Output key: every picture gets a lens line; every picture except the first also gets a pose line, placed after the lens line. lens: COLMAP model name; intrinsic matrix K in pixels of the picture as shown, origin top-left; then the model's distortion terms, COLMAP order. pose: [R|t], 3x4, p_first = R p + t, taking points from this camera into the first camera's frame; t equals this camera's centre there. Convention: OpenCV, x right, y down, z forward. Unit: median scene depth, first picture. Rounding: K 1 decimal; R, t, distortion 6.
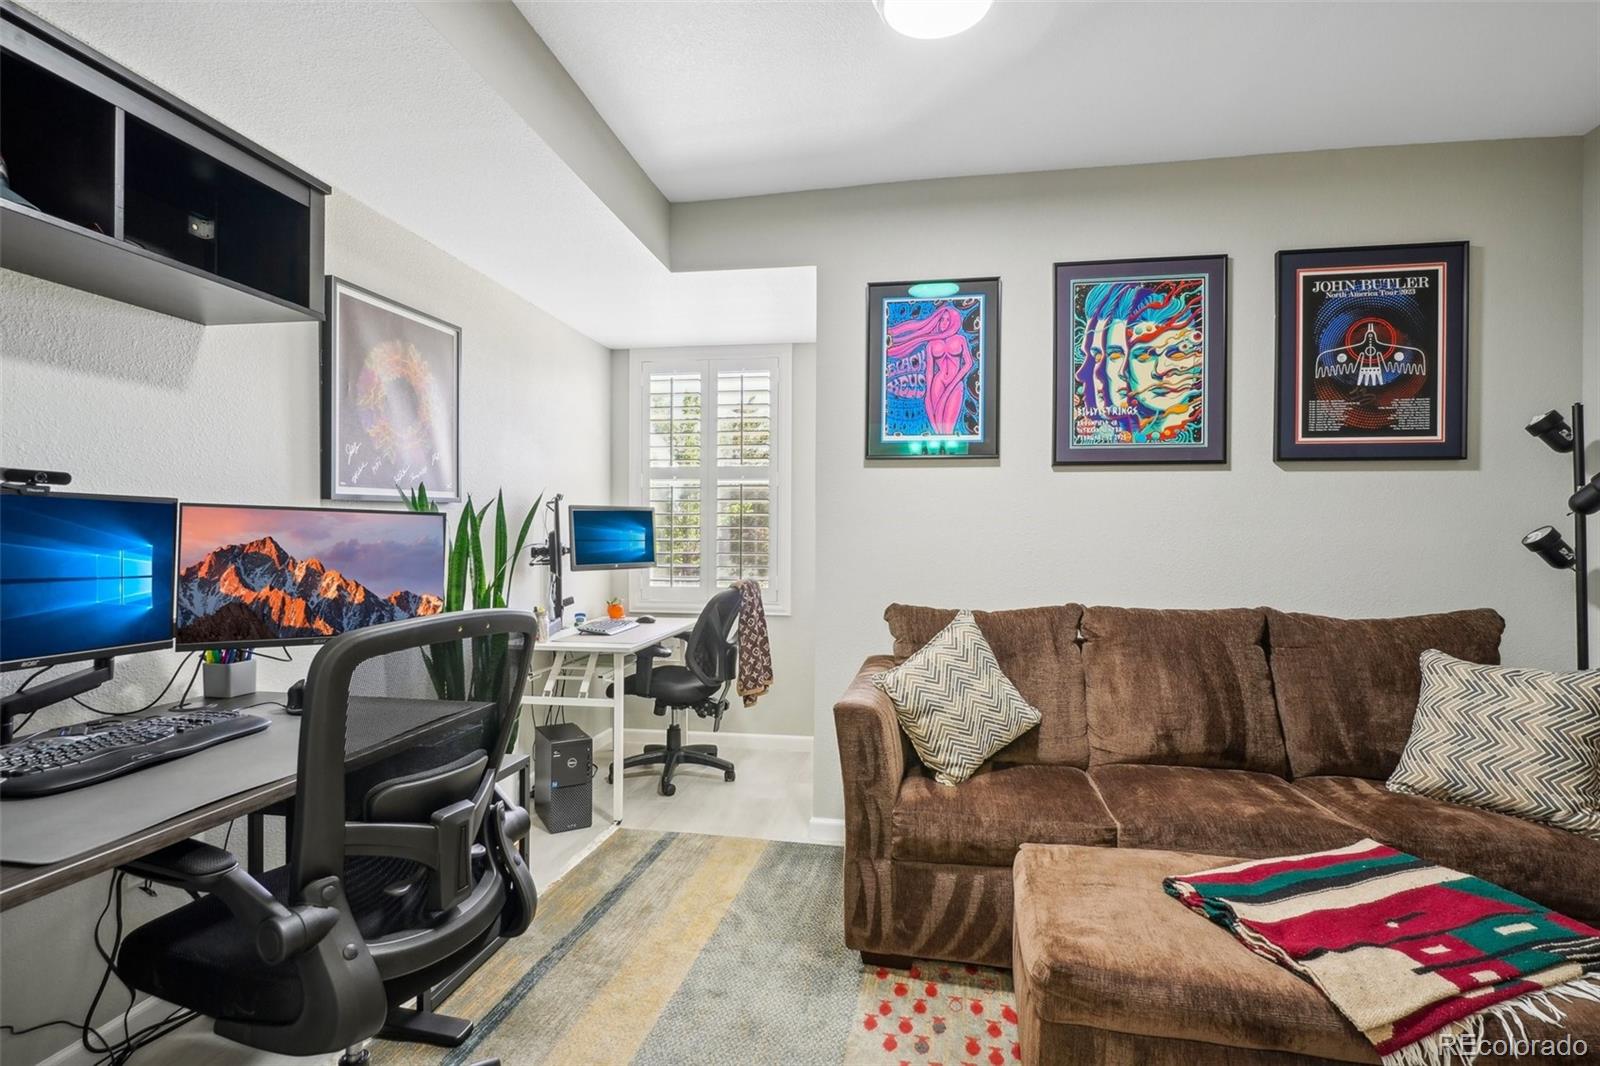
lens RADIAL K [[771.7, 0, 796.4], [0, 771.7, 534.1], [0, 0, 1]] dist [-0.003850, 0.000829]
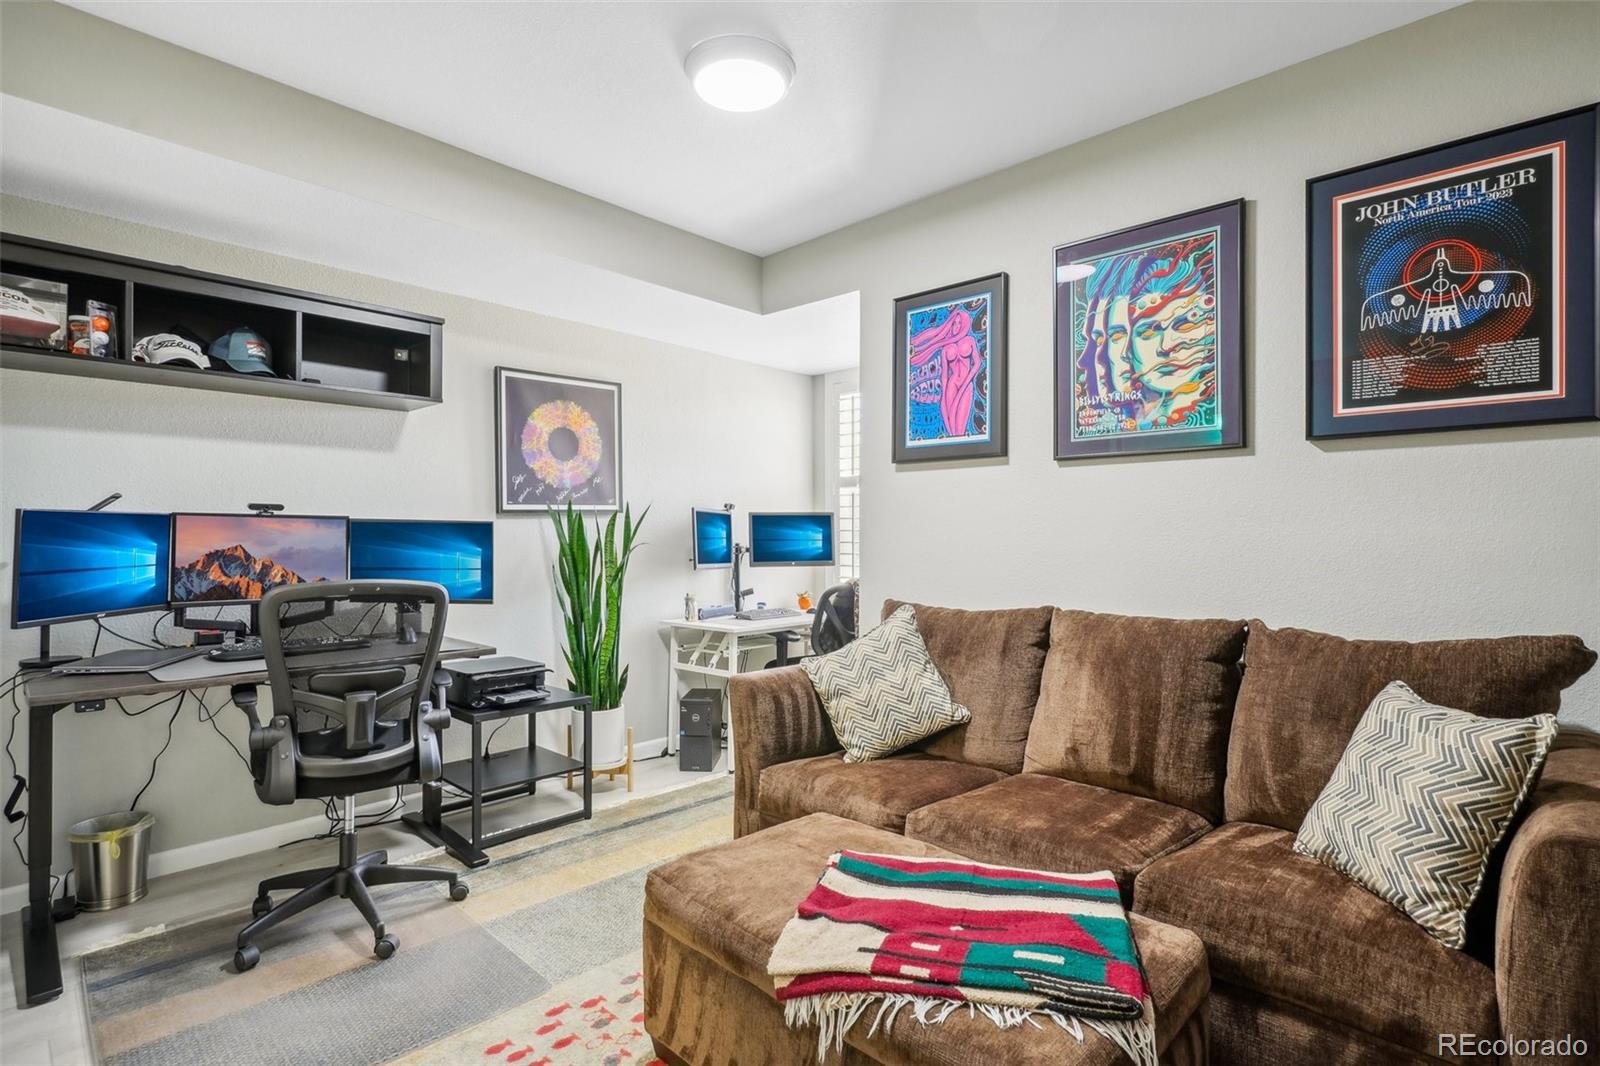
lens RADIAL K [[771.7, 0, 799.0], [0, 771.7, 534.4], [0, 0, 1]] dist [-0.003850, 0.000829]
pose [[0.841912, -0.006299, -0.539578, 0.621902], [0.004194, 0.999978, -0.005130, 0.005537], [0.539599, 0.002056, 0.841920, 0.035146]]
